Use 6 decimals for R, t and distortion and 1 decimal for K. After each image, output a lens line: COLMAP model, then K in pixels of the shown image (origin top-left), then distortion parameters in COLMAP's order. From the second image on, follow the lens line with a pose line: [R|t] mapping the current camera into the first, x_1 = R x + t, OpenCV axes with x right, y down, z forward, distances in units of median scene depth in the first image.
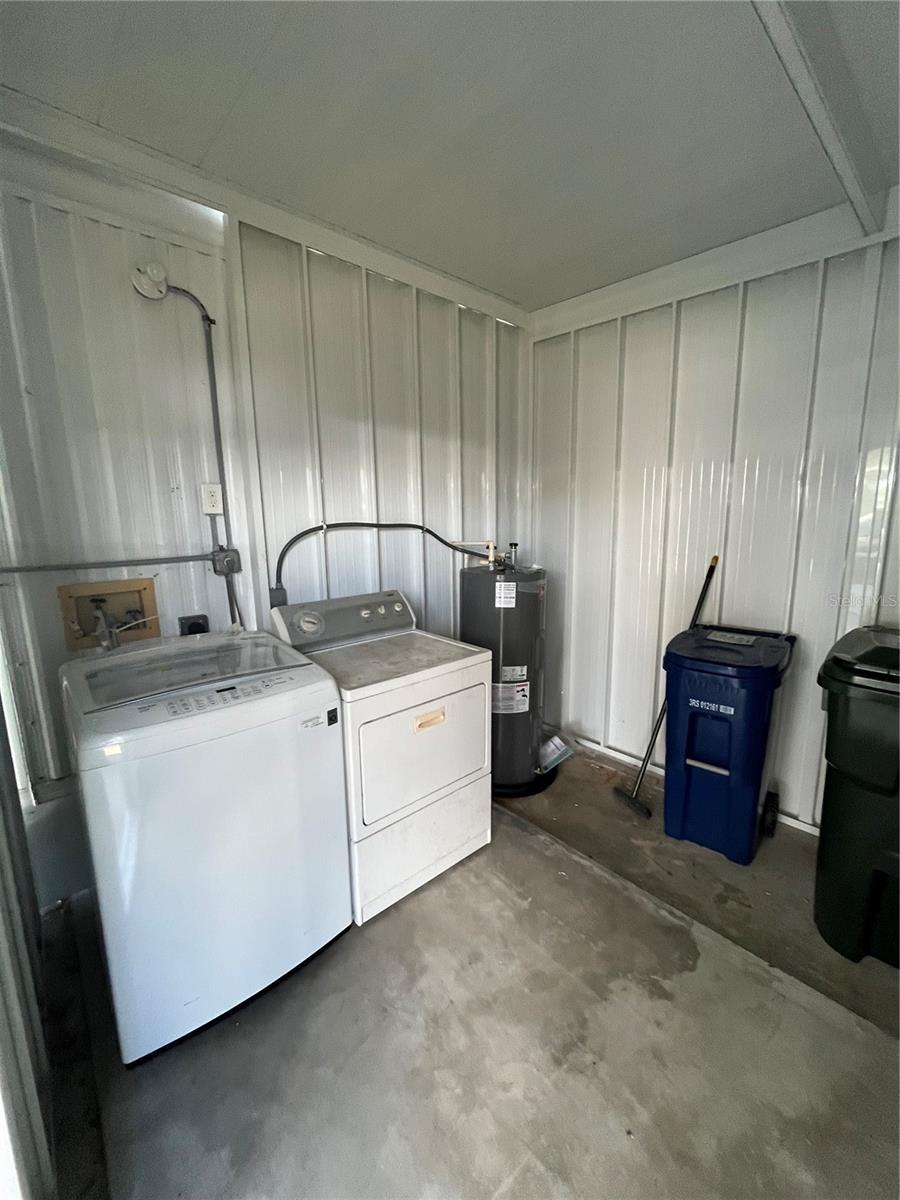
lens RADIAL K [[482.3, 0, 450.1], [0, 482.3, 598.5], [0, 0, 1]] dist [-0.005995, -0.000597]
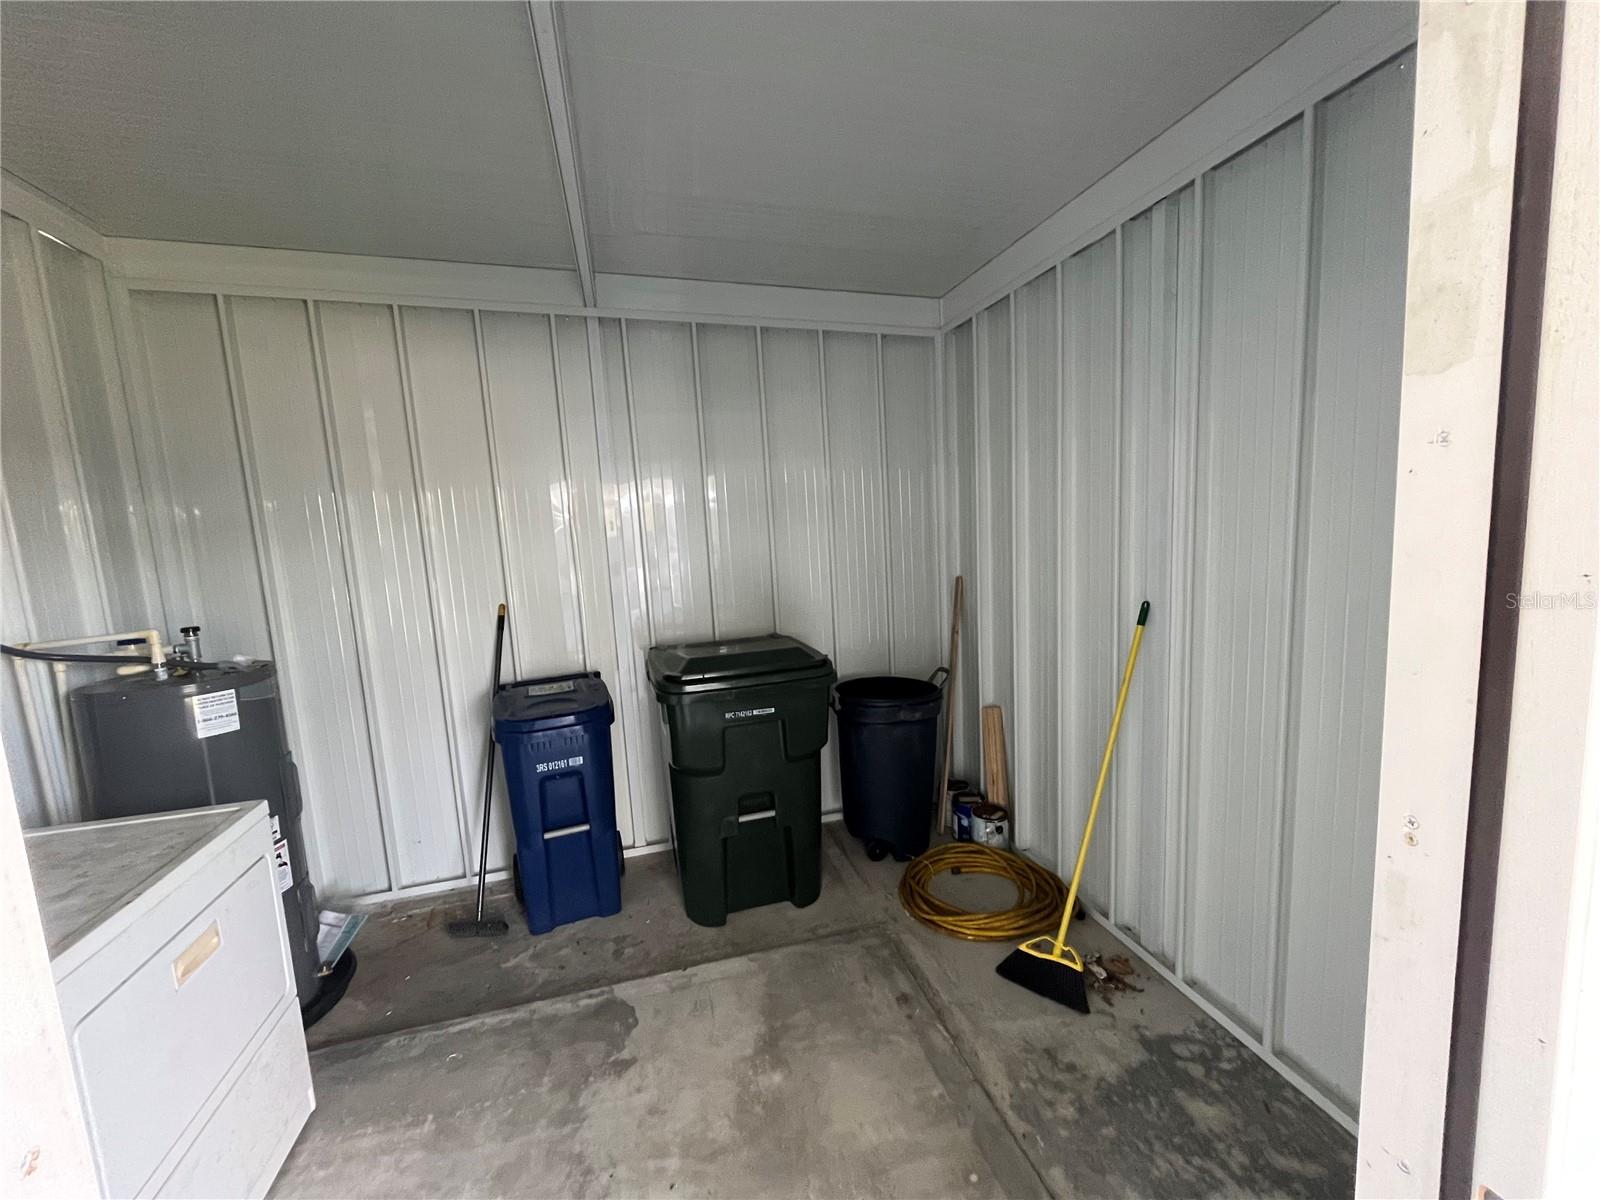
lens RADIAL K [[643.1, 0, 796.8], [0, 643.1, 601.9], [0, 0, 1]] dist [-0.005995, -0.000597]
pose [[0.449178, -0.123806, 0.884823, -0.292977], [0.201141, 0.978942, 0.034866, -0.030622], [-0.870506, 0.162313, 0.464622, -0.016896]]
